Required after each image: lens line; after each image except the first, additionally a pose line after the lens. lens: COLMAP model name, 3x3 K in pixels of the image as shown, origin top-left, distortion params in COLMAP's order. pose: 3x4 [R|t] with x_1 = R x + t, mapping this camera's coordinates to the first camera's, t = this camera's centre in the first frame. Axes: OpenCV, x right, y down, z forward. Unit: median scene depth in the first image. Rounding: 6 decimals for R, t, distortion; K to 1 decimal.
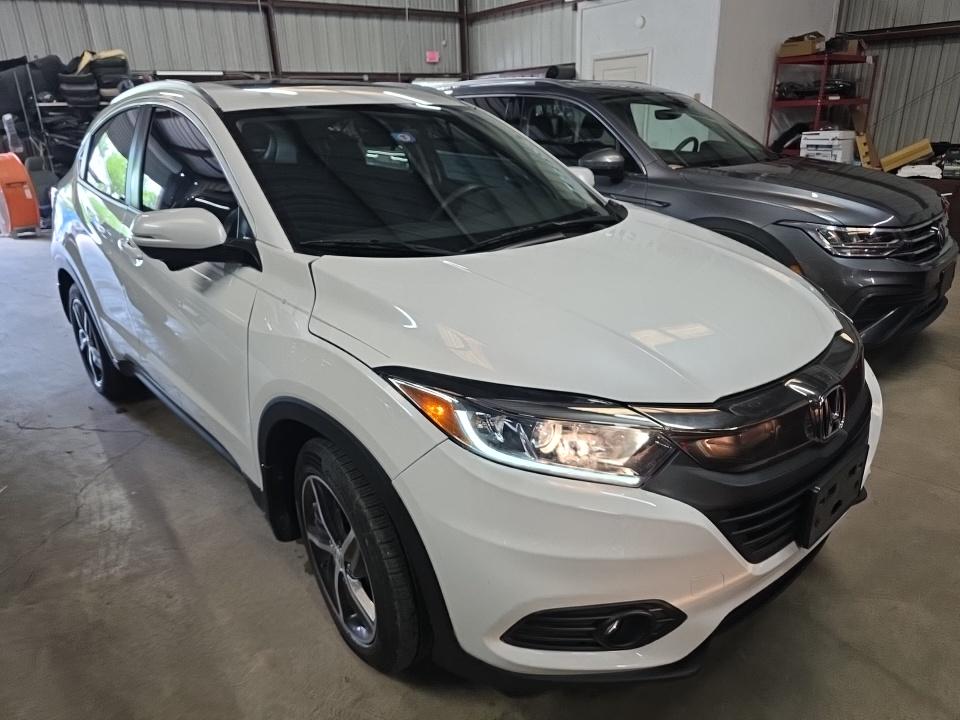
lens RADIAL K [[685.1, 0, 480.0], [0, 685.1, 360.0], [0, 0, 1]] dist [0.009625, 0.000055]
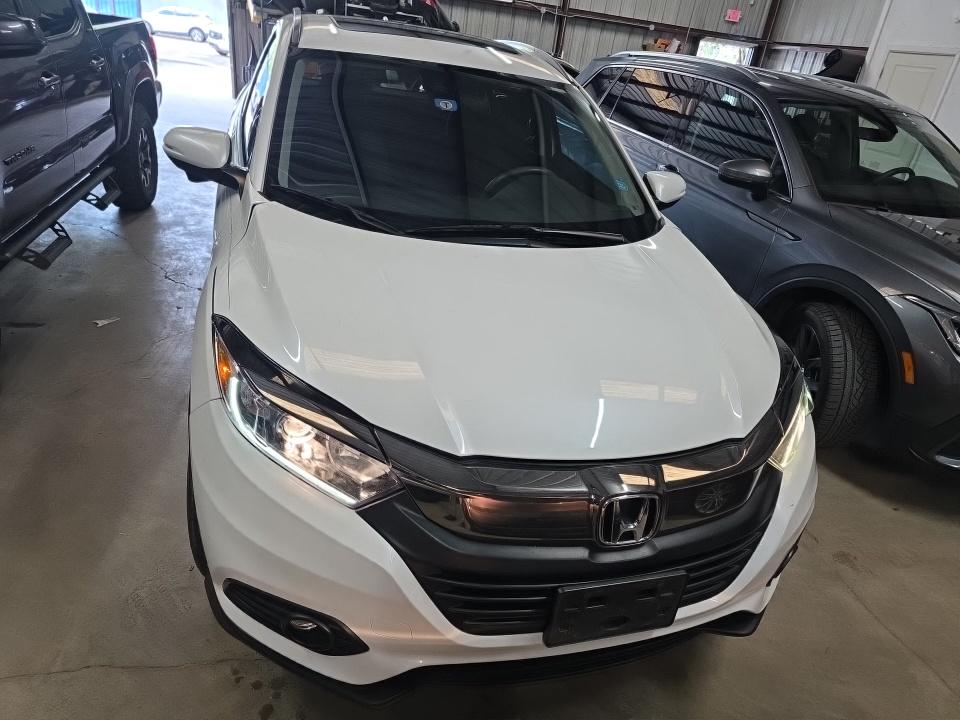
lens RADIAL K [[685.1, 0, 480.0], [0, 685.1, 360.0], [0, 0, 1]] dist [0.009625, 0.000055]
pose [[0.892501, 0.317777, -0.320092, 0.187008], [-0.293106, 0.948017, 0.123906, -0.056606], [0.342827, -0.016765, 0.939249, 0.039526]]
